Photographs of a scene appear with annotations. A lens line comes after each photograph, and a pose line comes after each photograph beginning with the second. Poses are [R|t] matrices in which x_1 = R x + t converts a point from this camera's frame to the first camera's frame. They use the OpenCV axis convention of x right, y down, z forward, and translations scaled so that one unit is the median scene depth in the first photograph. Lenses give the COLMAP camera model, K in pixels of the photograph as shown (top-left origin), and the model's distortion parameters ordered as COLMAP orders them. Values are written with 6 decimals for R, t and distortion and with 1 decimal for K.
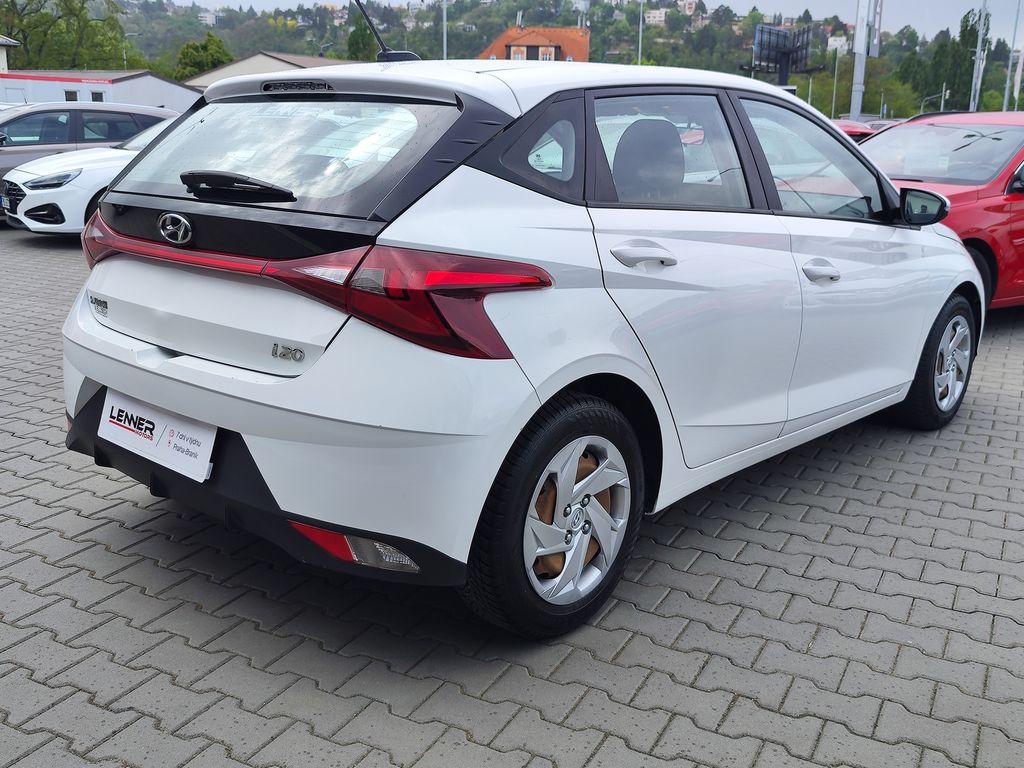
lens RADIAL K [[1016.6, 0, 527.0], [0, 1016.6, 382.1], [0, 0, 1]] dist [0.023943, -0.019149]
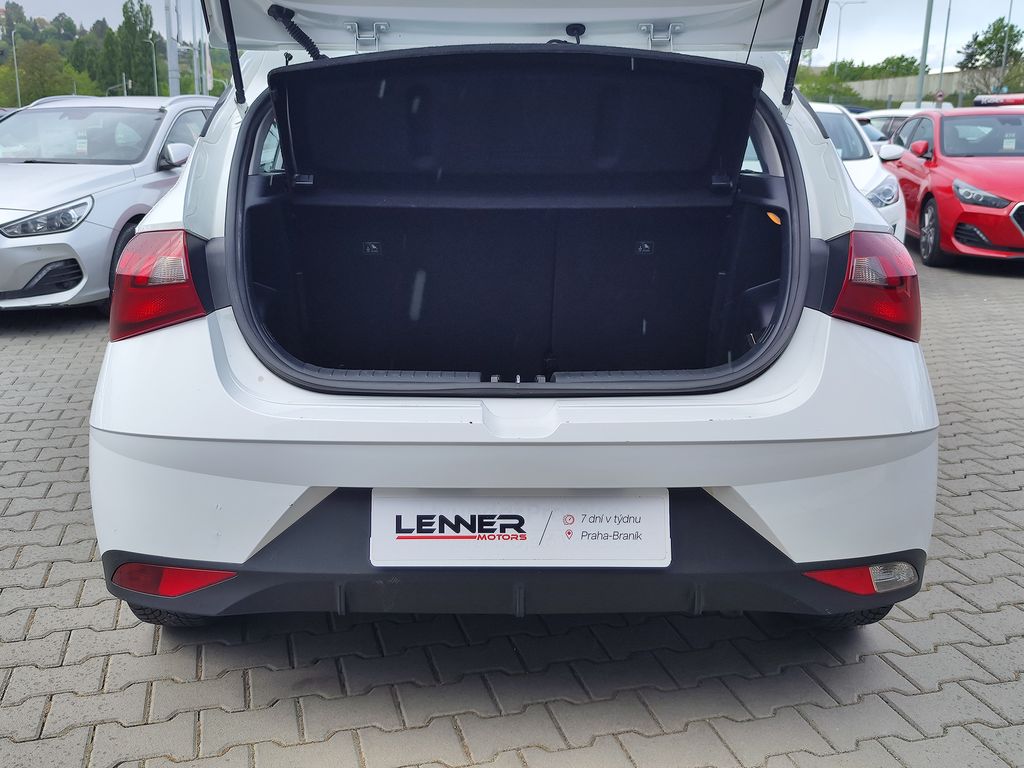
lens RADIAL K [[1016.6, 0, 527.0], [0, 1016.6, 382.1], [0, 0, 1]] dist [0.023943, -0.019149]
pose [[0.741300, -0.183157, 0.645700, -0.790338], [0.177017, 0.981335, 0.075137, -0.101425], [-0.647410, 0.058601, 0.759886, 0.449910]]
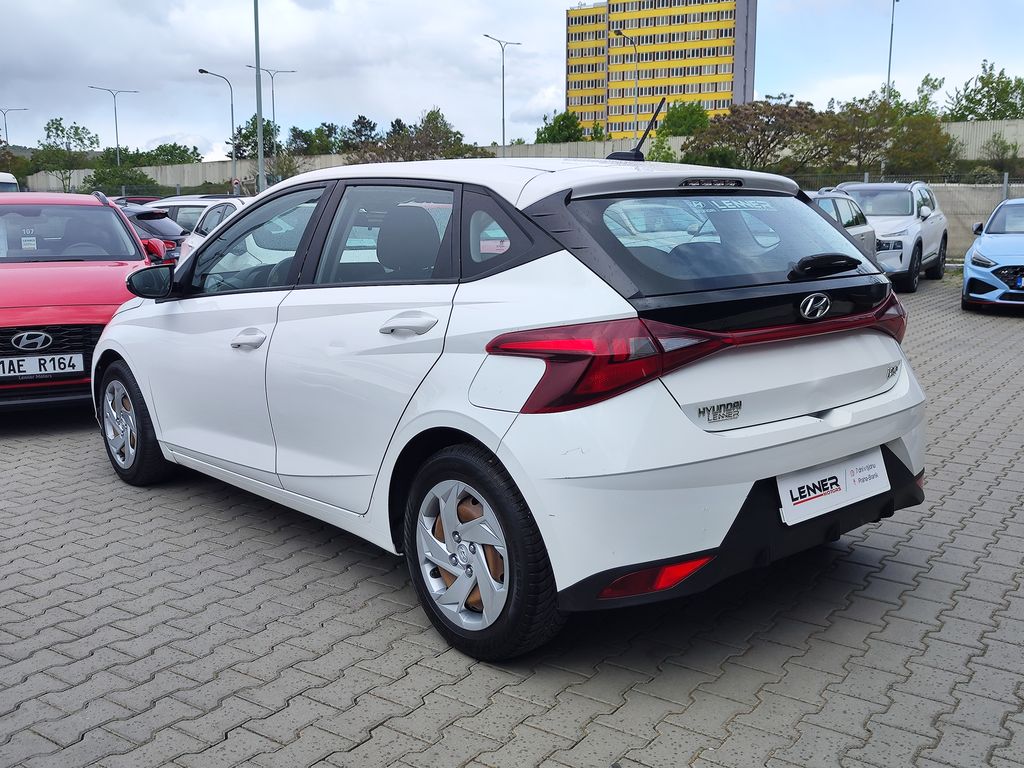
lens RADIAL K [[1016.6, 0, 527.0], [0, 1016.6, 382.1], [0, 0, 1]] dist [0.023943, -0.019149]
pose [[0.117414, -0.192548, 0.974238, -1.472914], [0.252947, 0.954466, 0.158155, -0.322008], [-0.960329, 0.227861, 0.160772, 1.109118]]
